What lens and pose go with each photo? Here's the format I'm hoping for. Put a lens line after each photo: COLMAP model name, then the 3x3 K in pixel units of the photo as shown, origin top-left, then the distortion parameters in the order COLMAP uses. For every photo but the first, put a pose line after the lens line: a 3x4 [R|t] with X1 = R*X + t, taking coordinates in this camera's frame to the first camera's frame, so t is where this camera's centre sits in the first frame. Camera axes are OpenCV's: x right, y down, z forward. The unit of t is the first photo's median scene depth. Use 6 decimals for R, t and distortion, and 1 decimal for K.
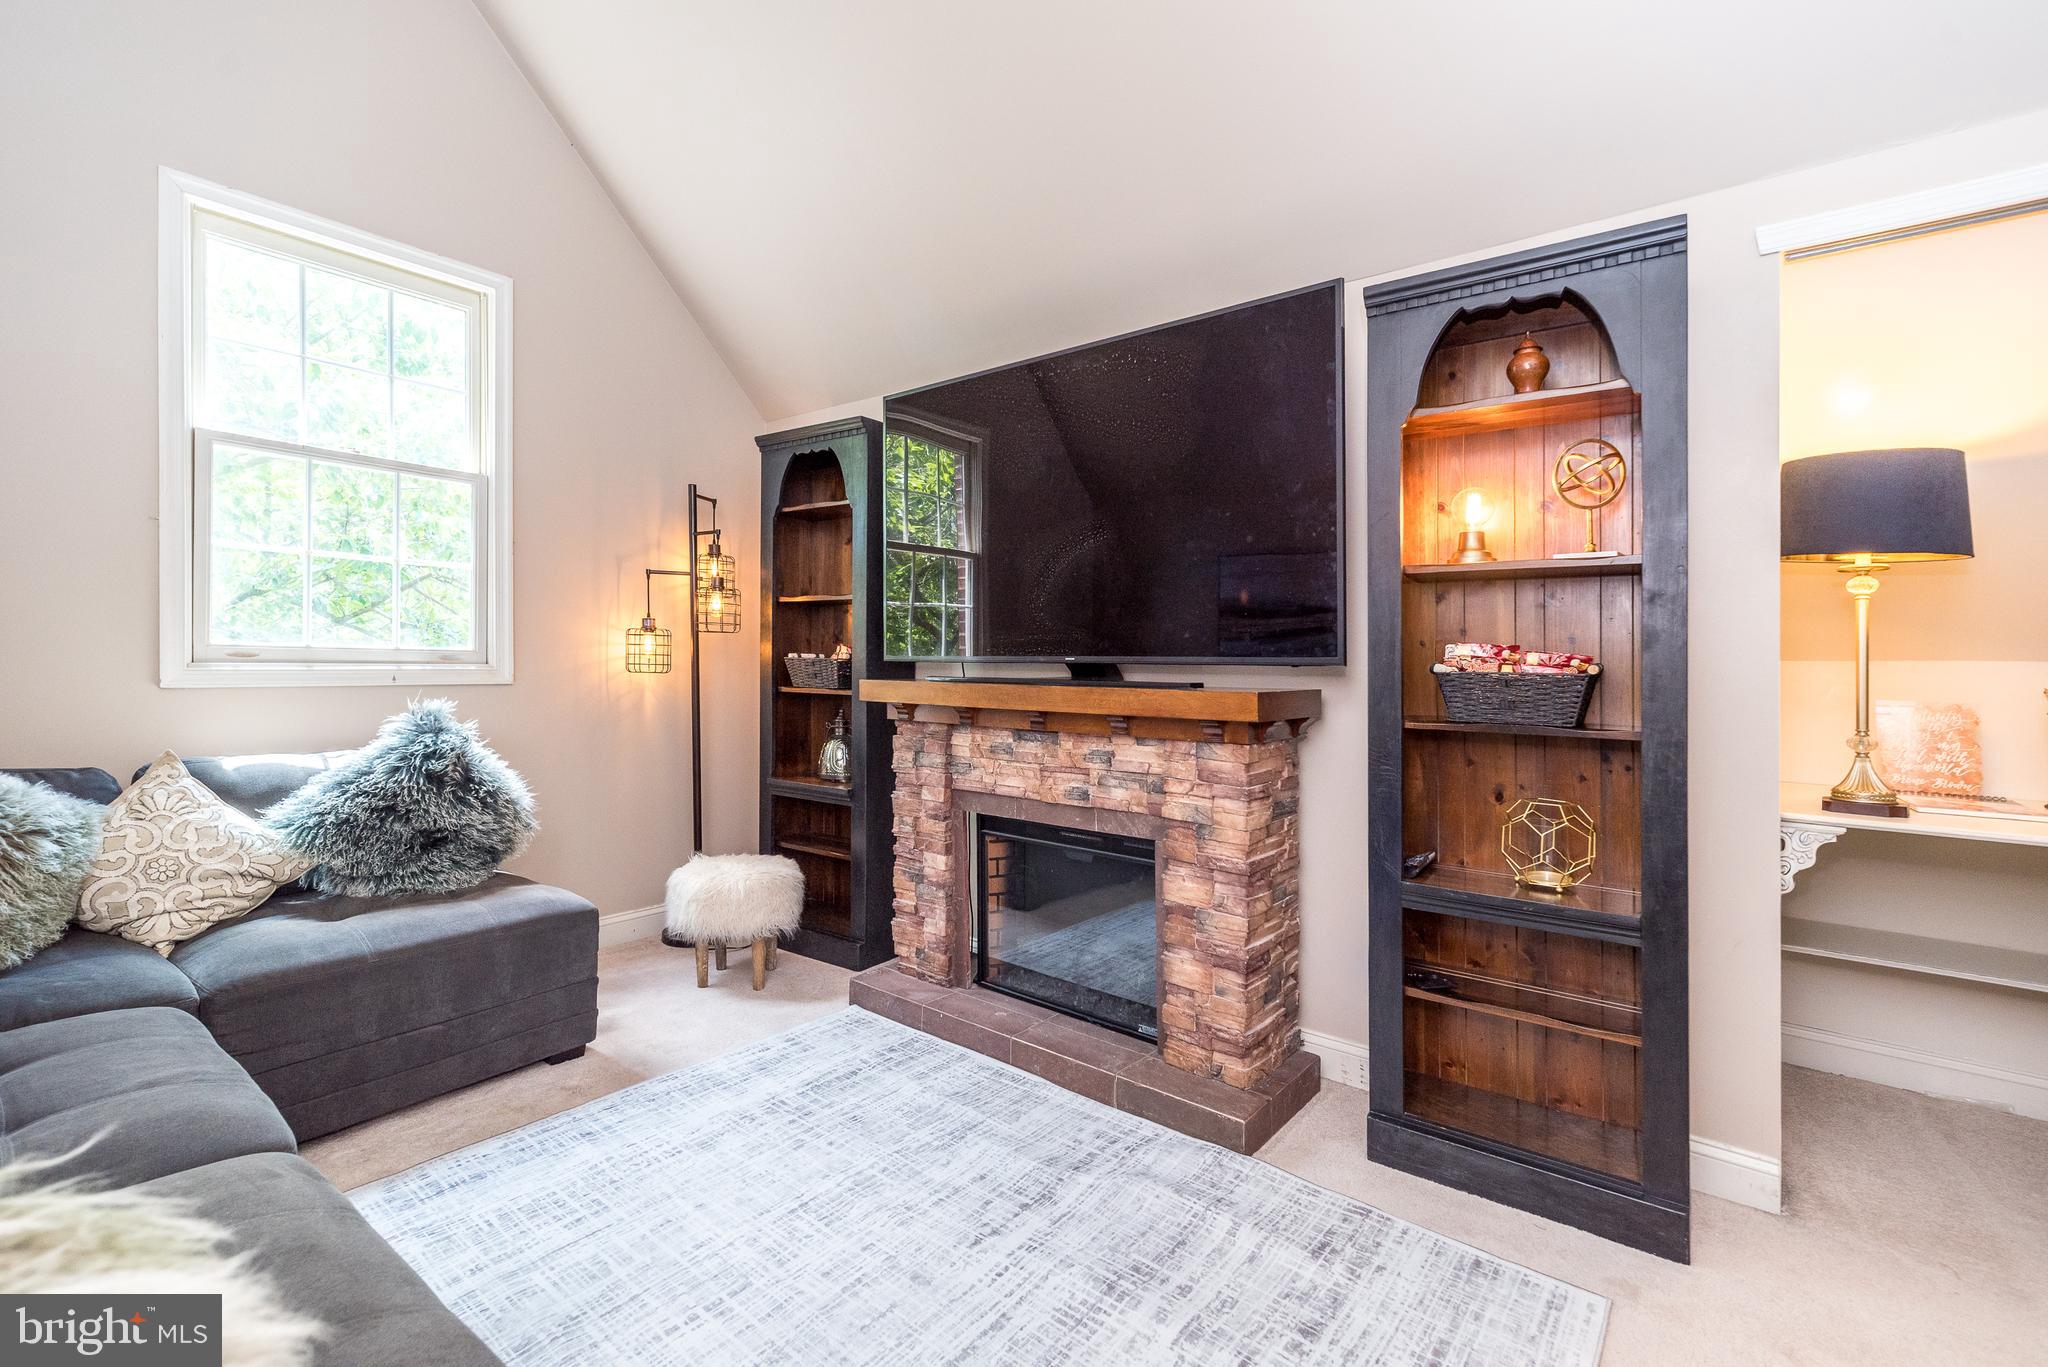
lens RADIAL K [[892.3, 0, 1028.9], [0, 892.3, 678.7], [0, 0, 1]] dist [0.002274, 0.000385]
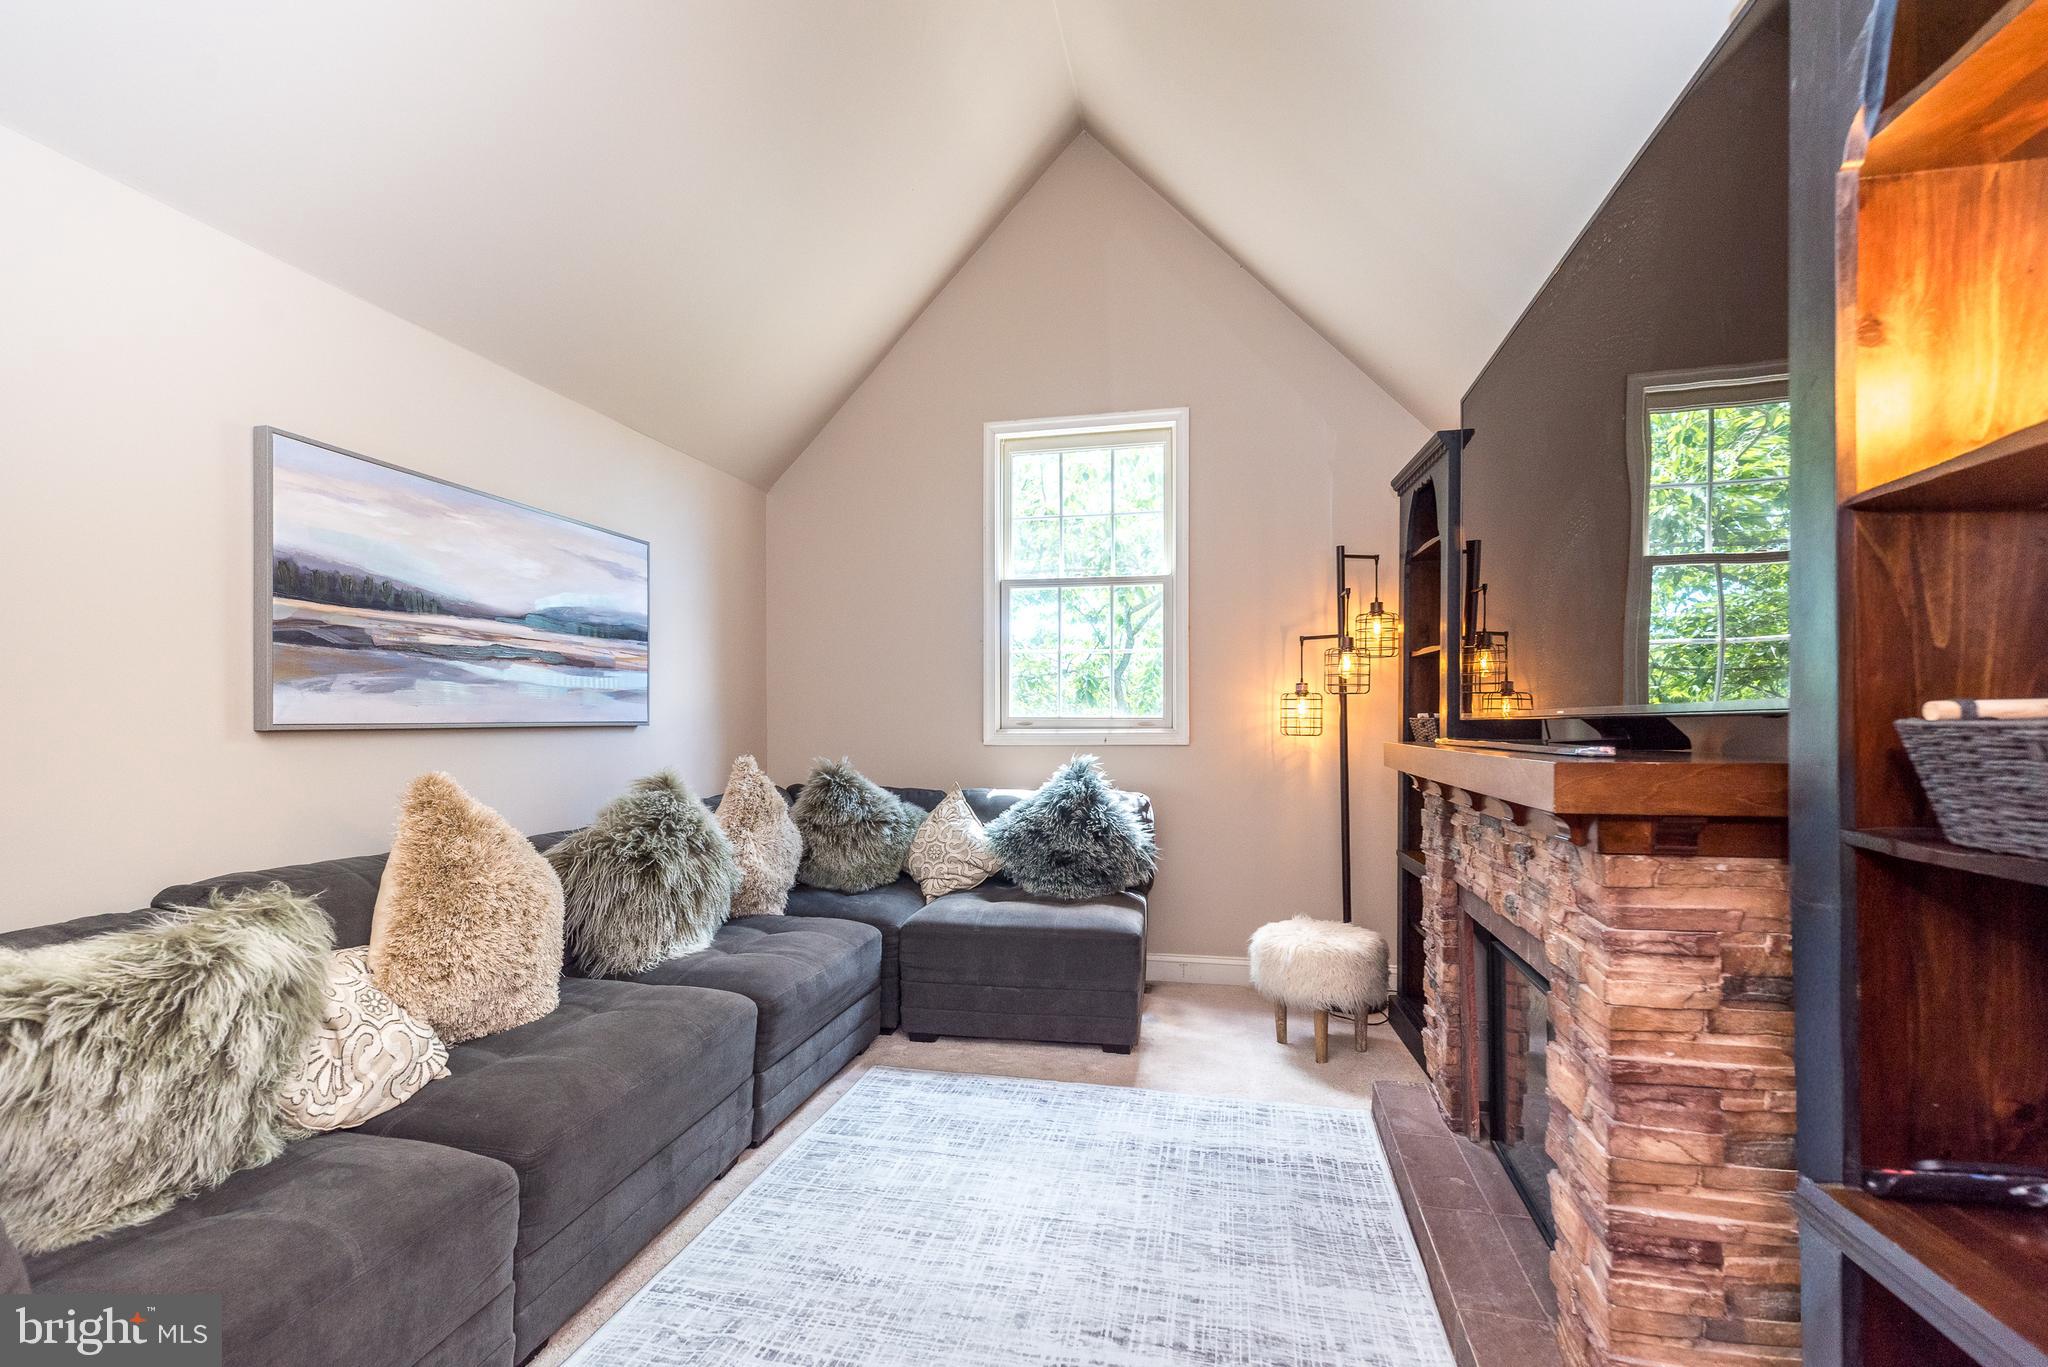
lens RADIAL K [[890.6, 0, 1030.7], [0, 890.6, 750.9], [0, 0, 1]] dist [-0.000371, 0.000044]
pose [[0.443191, 0.011640, -0.896351, 0.509375], [-0.006474, 0.999931, 0.009784, 0.004557], [0.896404, 0.001467, 0.443236, 0.355419]]
